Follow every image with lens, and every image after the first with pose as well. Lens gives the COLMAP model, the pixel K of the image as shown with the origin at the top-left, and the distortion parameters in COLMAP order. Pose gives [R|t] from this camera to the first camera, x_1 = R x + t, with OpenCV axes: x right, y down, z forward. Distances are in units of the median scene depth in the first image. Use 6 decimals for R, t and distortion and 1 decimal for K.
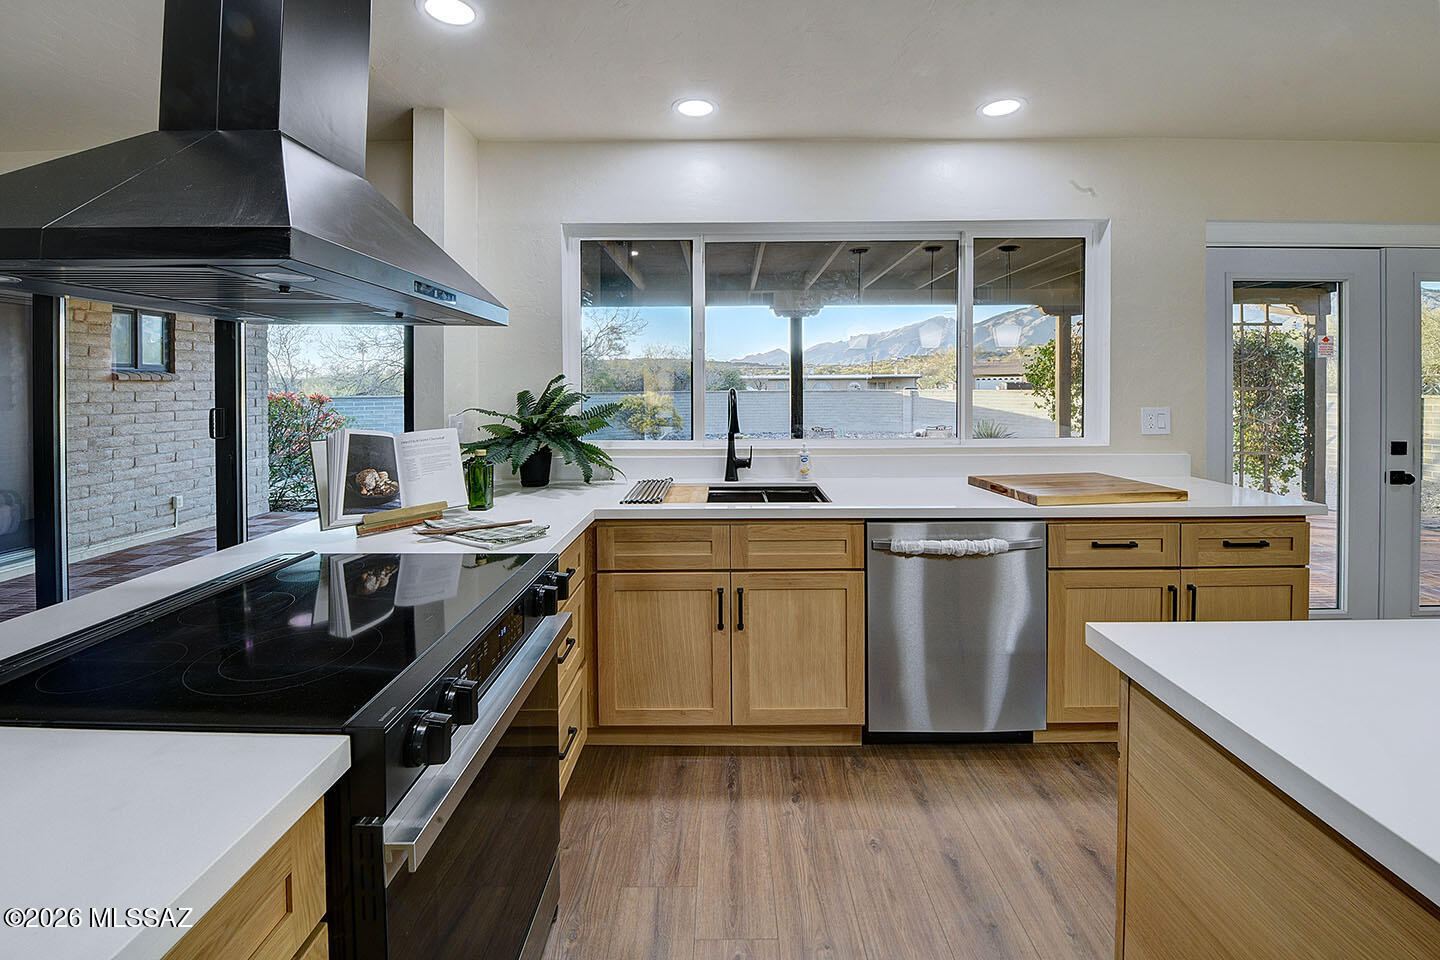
lens RADIAL K [[630.6, 0, 713.1], [0, 630.6, 387.7], [0, 0, 1]] dist [-0.017131, -0.000170]
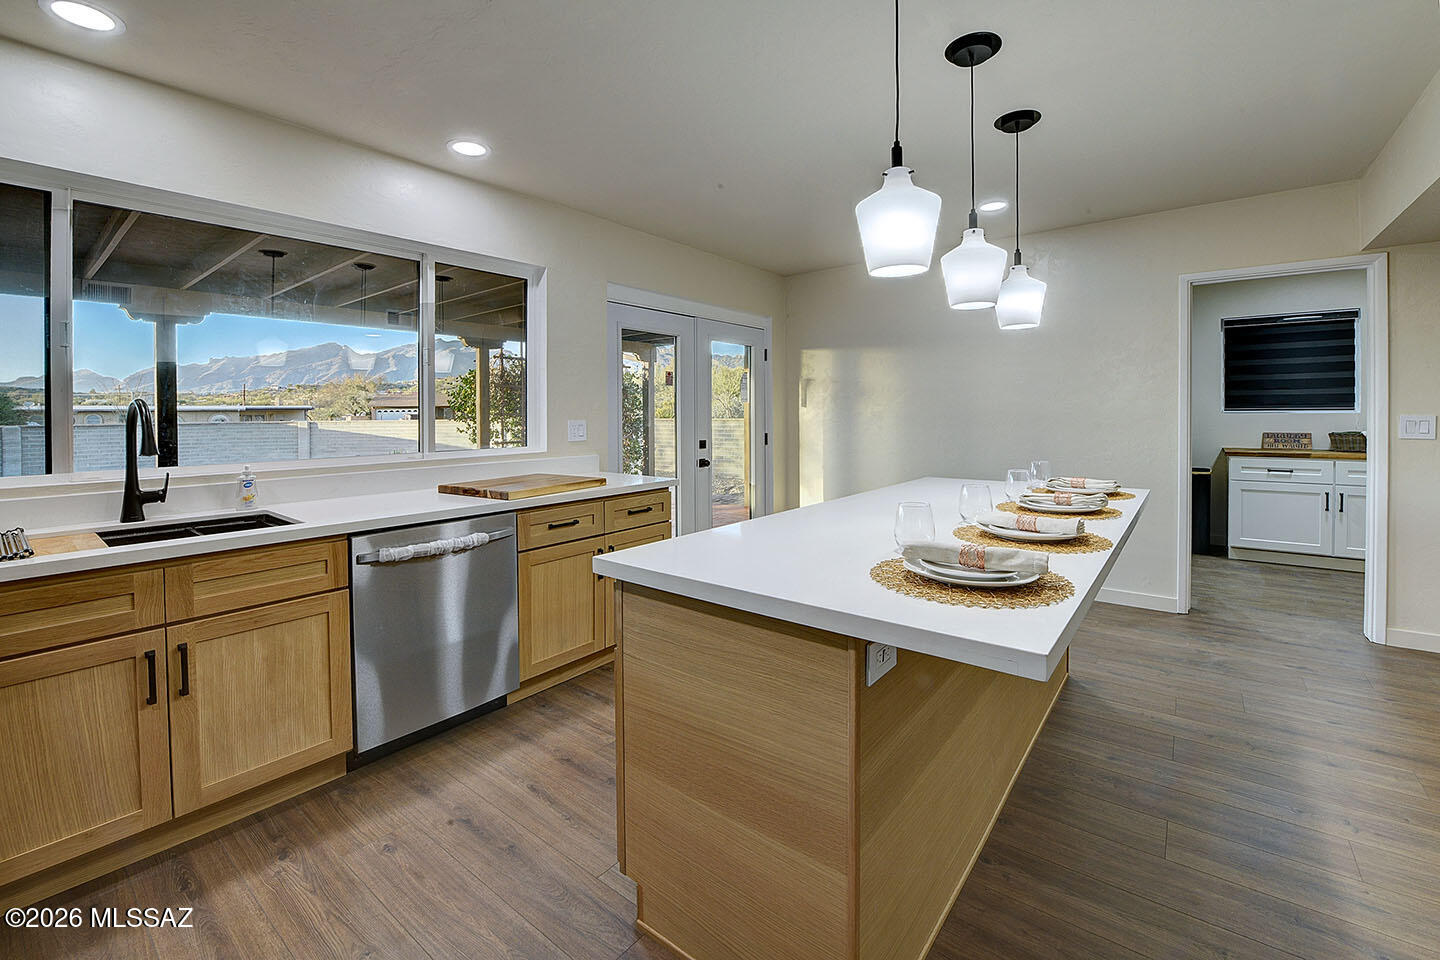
lens RADIAL K [[617.8, 0, 743.0], [0, 617.8, 424.3], [0, 0, 1]] dist [-0.029990, 0.000085]
pose [[0.585303, -0.014651, 0.810682, -0.150629], [0.011338, 0.999887, 0.009885, 0.038222], [-0.810735, 0.003405, 0.585403, -0.027147]]
